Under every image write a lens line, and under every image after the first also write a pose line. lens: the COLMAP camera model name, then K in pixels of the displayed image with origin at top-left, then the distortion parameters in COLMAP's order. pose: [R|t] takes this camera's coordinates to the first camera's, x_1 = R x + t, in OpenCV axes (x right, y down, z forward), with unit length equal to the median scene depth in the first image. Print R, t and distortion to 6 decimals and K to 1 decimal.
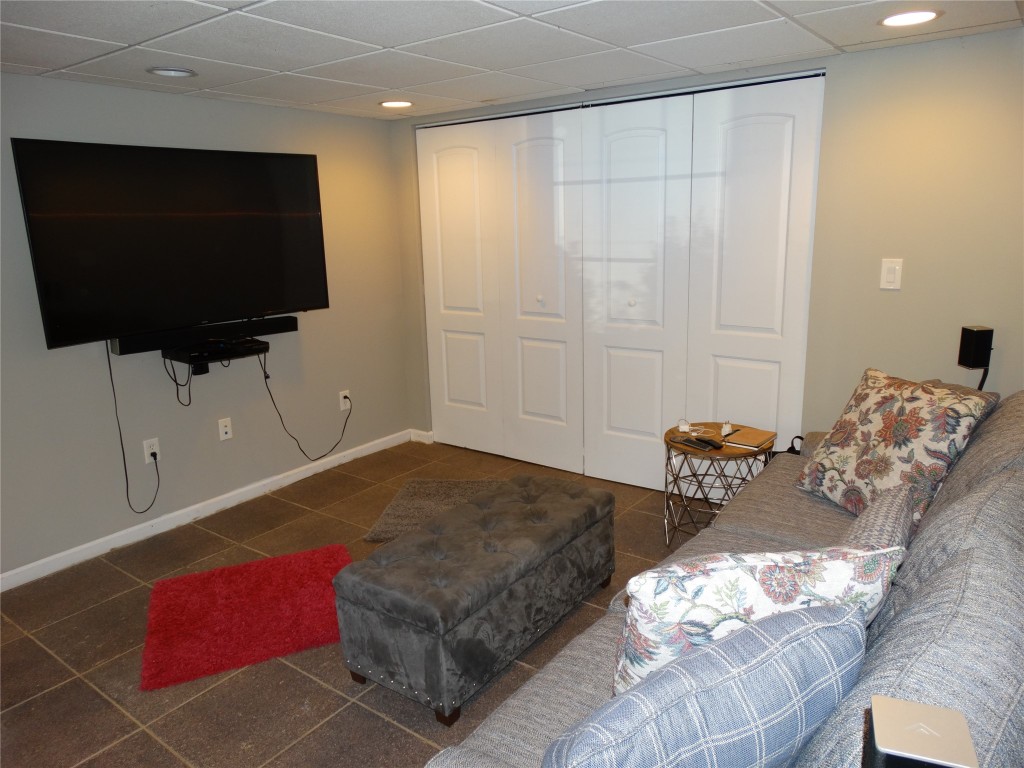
lens RADIAL K [[727.1, 0, 515.0], [0, 727.1, 383.7], [0, 0, 1]] dist [-0.004166, 0.003315]
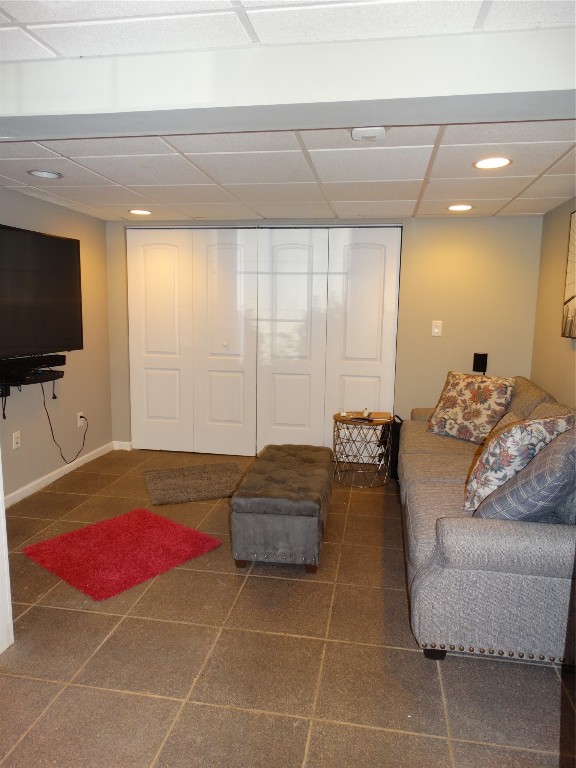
lens RADIAL K [[545.3, 0, 284.6], [0, 545.3, 384.4], [0, 0, 1]] dist [-0.004166, 0.003315]
pose [[0.888089, -0.023466, 0.459072, -0.526309], [0.063082, 0.995469, -0.071148, 0.079253], [-0.455323, 0.092145, 0.885545, -0.112749]]
